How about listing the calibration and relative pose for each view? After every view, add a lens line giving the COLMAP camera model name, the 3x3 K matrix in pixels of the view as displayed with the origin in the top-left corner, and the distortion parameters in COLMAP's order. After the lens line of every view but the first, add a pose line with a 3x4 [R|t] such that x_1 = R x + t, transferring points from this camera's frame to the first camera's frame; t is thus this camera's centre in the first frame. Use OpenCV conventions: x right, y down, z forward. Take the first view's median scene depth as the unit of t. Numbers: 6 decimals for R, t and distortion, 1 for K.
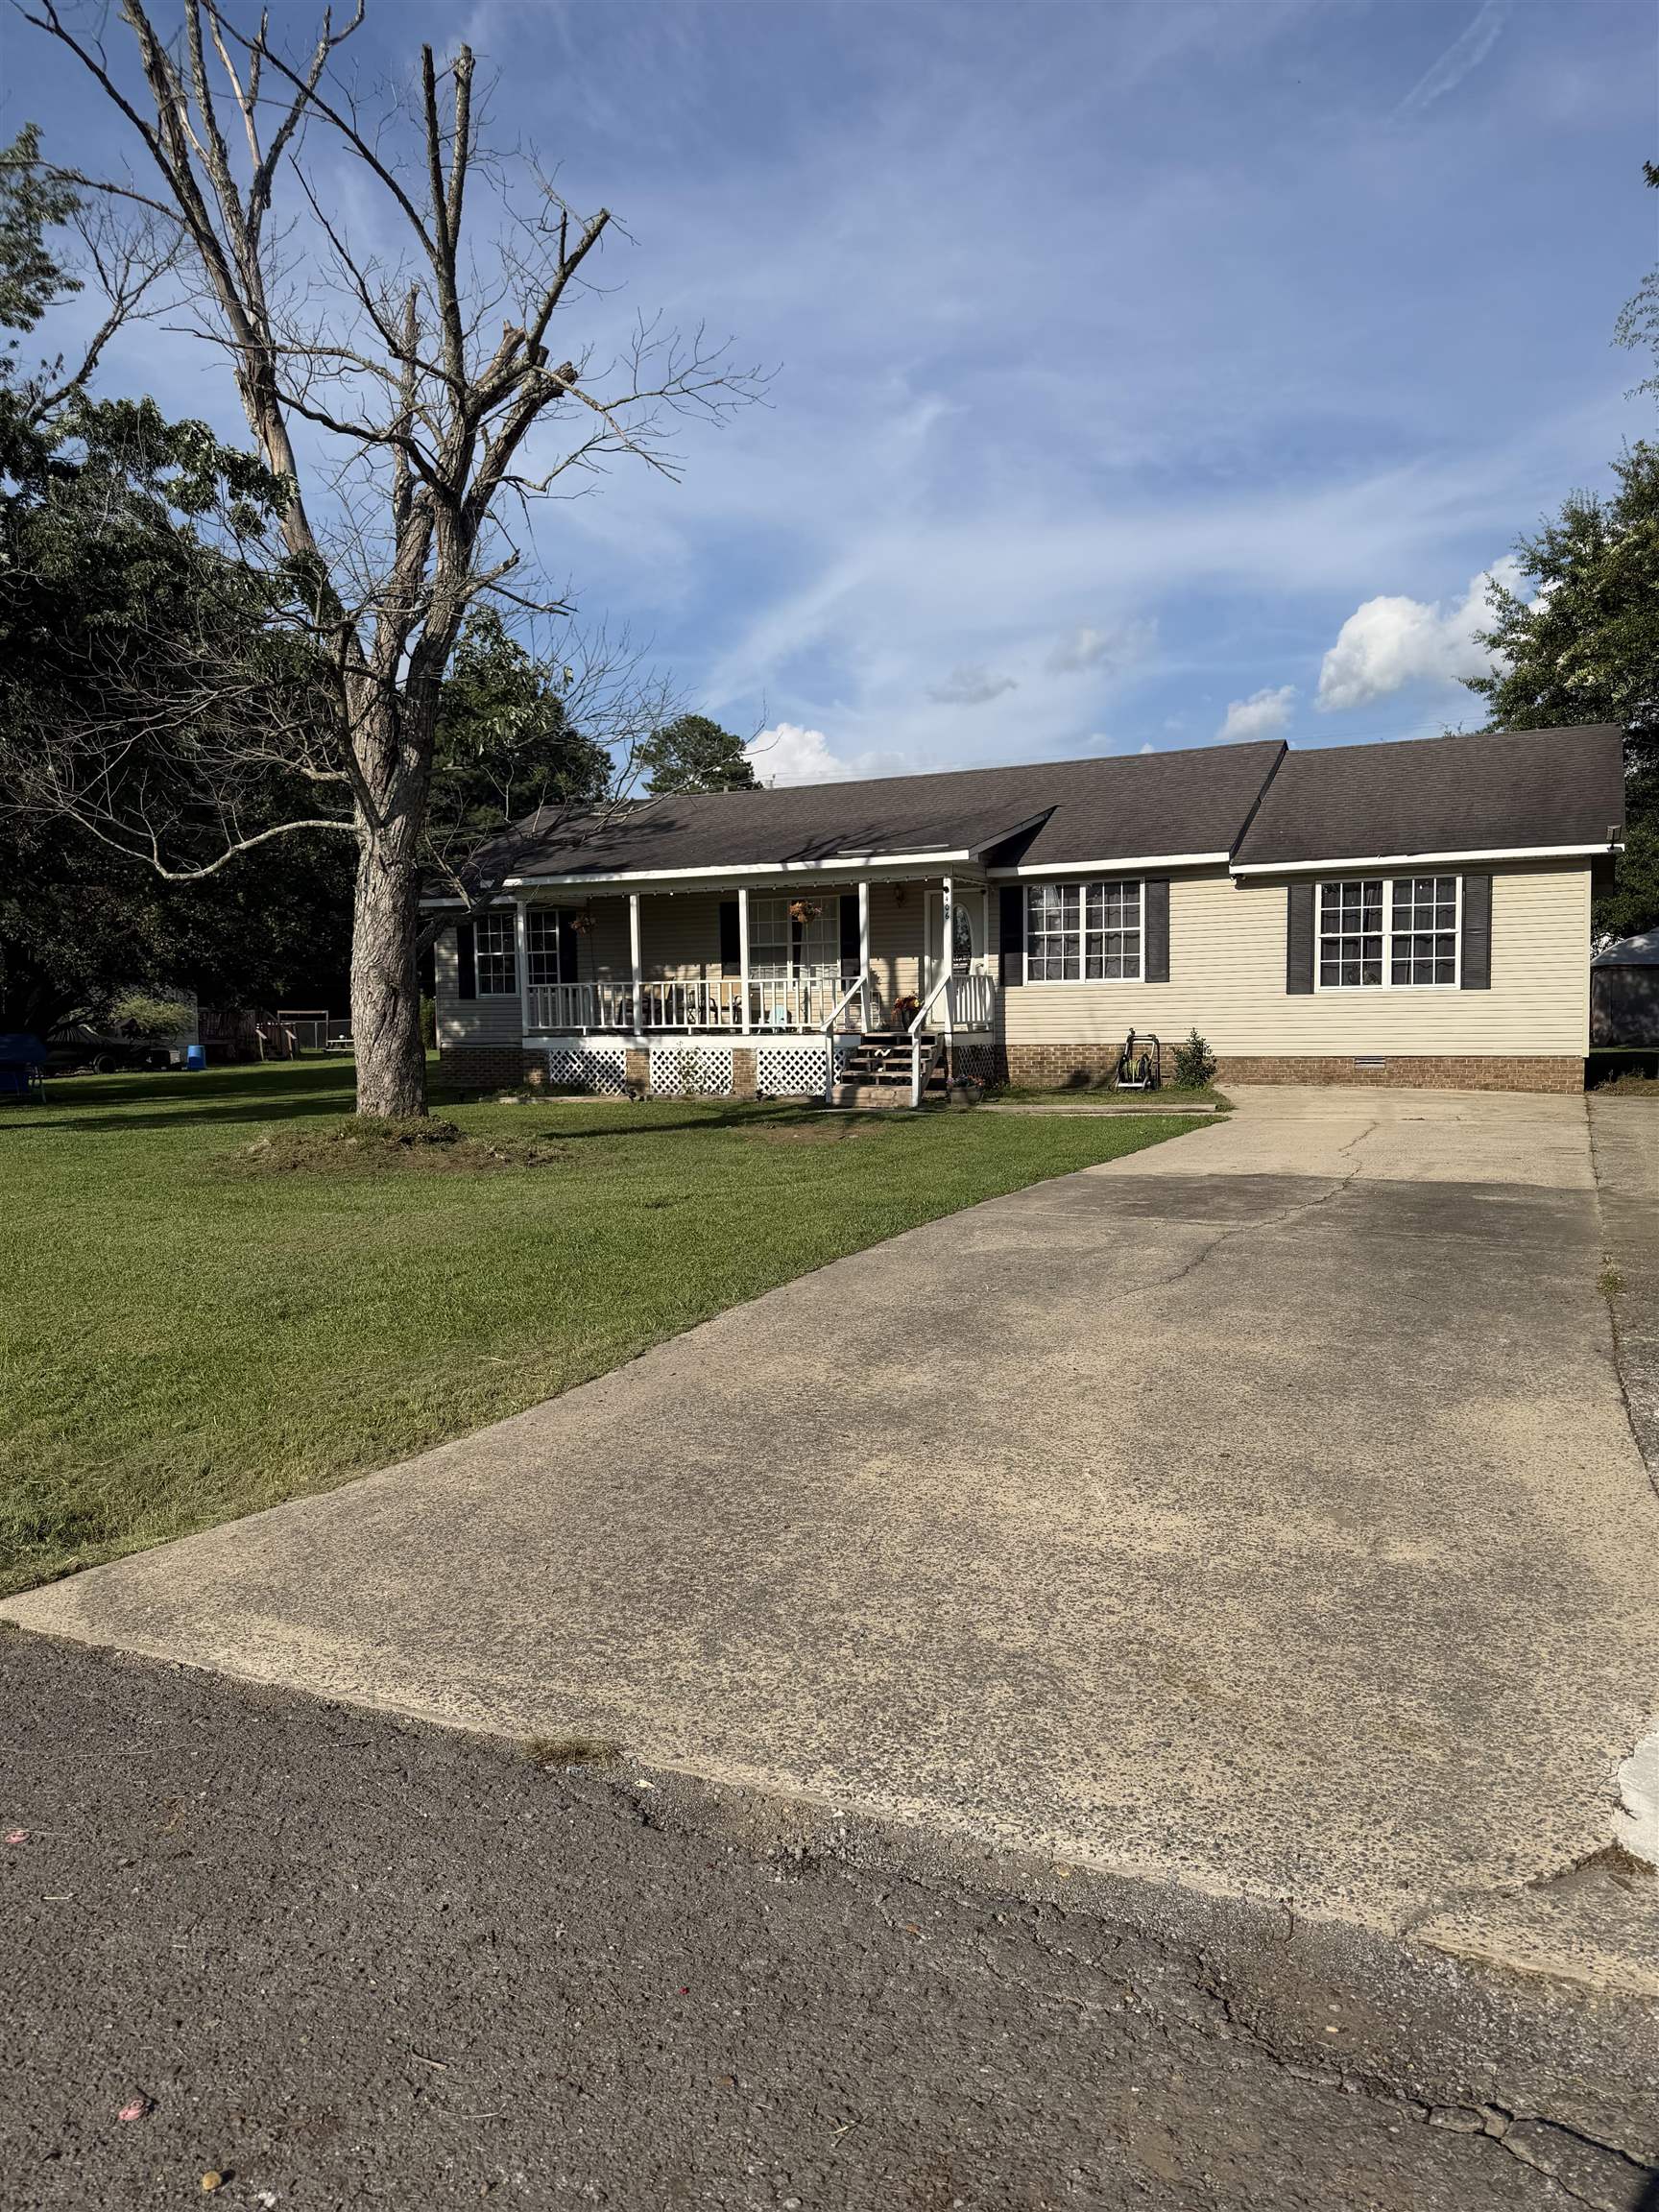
lens RADIAL K [[1549.8, 0, 829.5], [0, 1549.8, 1106.0], [0, 0, 1]] dist [0.151915, -0.202511]
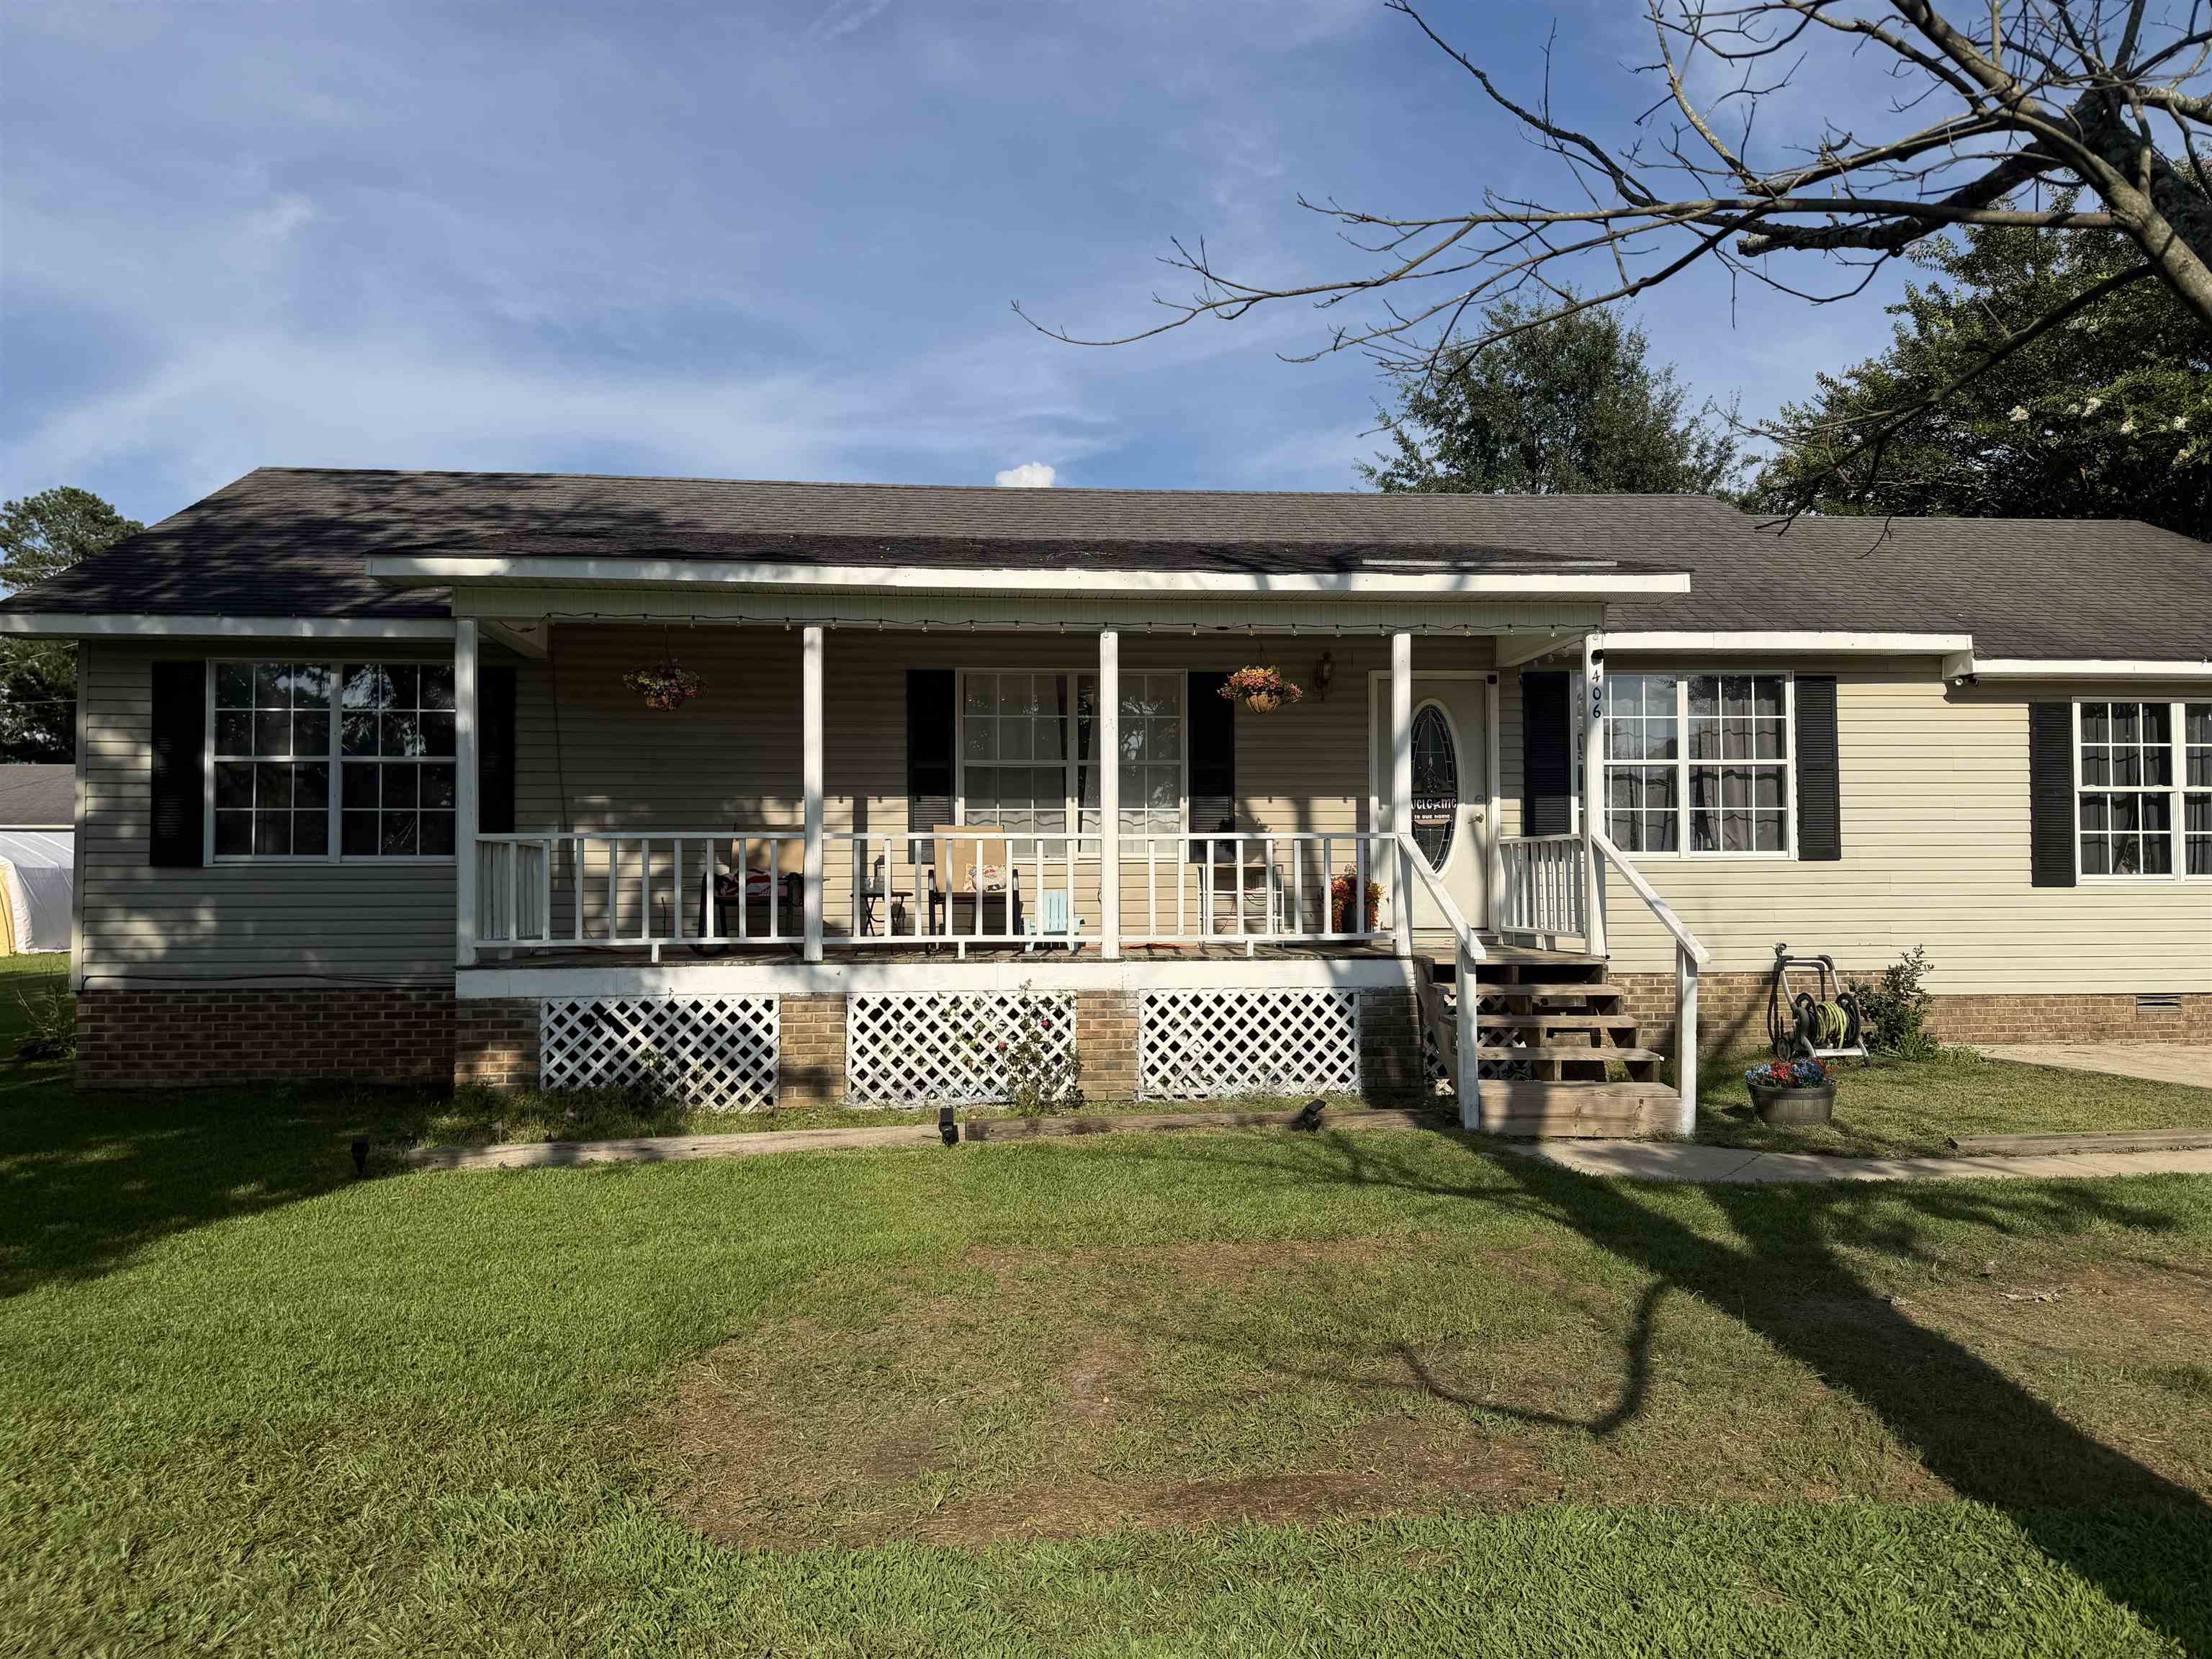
lens RADIAL K [[1549.8, 0, 1076.7], [0, 1549.8, 839.3], [0, 0, 1]] dist [0.151915, -0.202511]
pose [[0.854390, 0.026230, 0.518970, -0.292552], [0.020285, 0.996280, -0.083749, -0.043627], [-0.519237, 0.082082, 0.850680, 0.636366]]
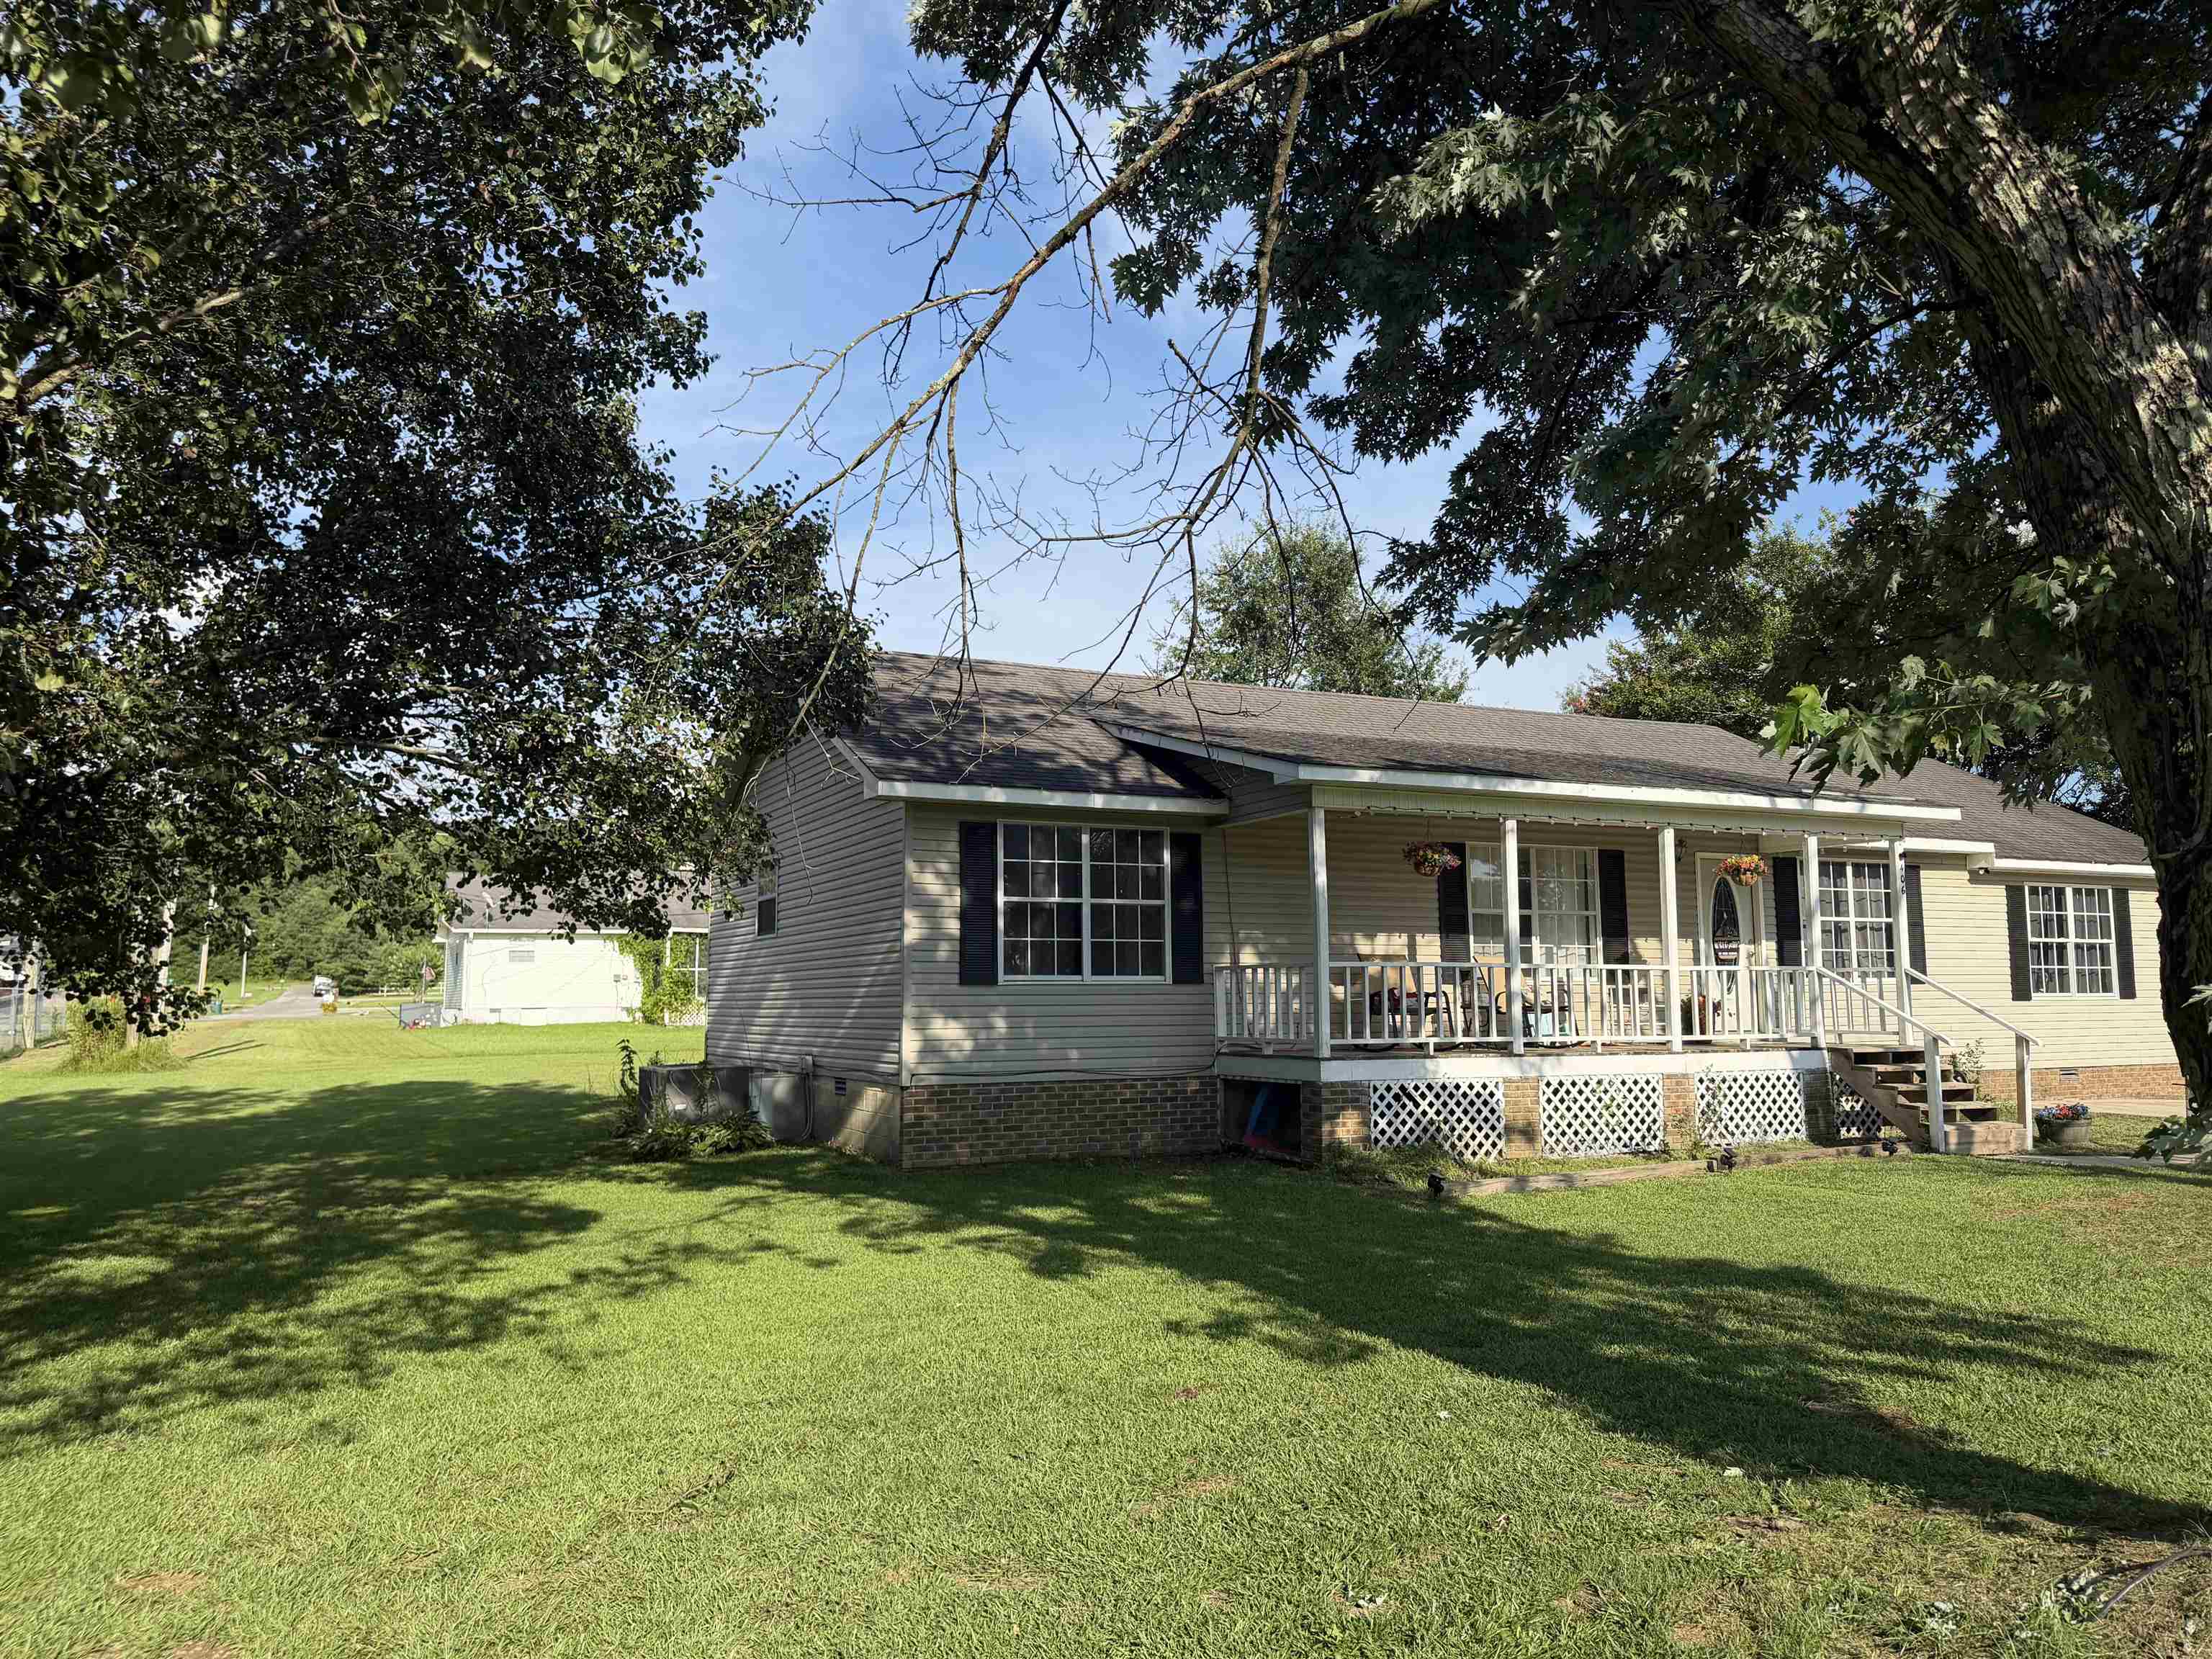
lens RADIAL K [[1549.8, 0, 1076.7], [0, 1549.8, 839.3], [0, 0, 1]] dist [0.151915, -0.202511]
pose [[0.614067, 0.088276, 0.784301, -0.731480], [0.039591, 0.989029, -0.142317, -0.050185], [-0.788260, 0.118444, 0.603835, 0.798856]]
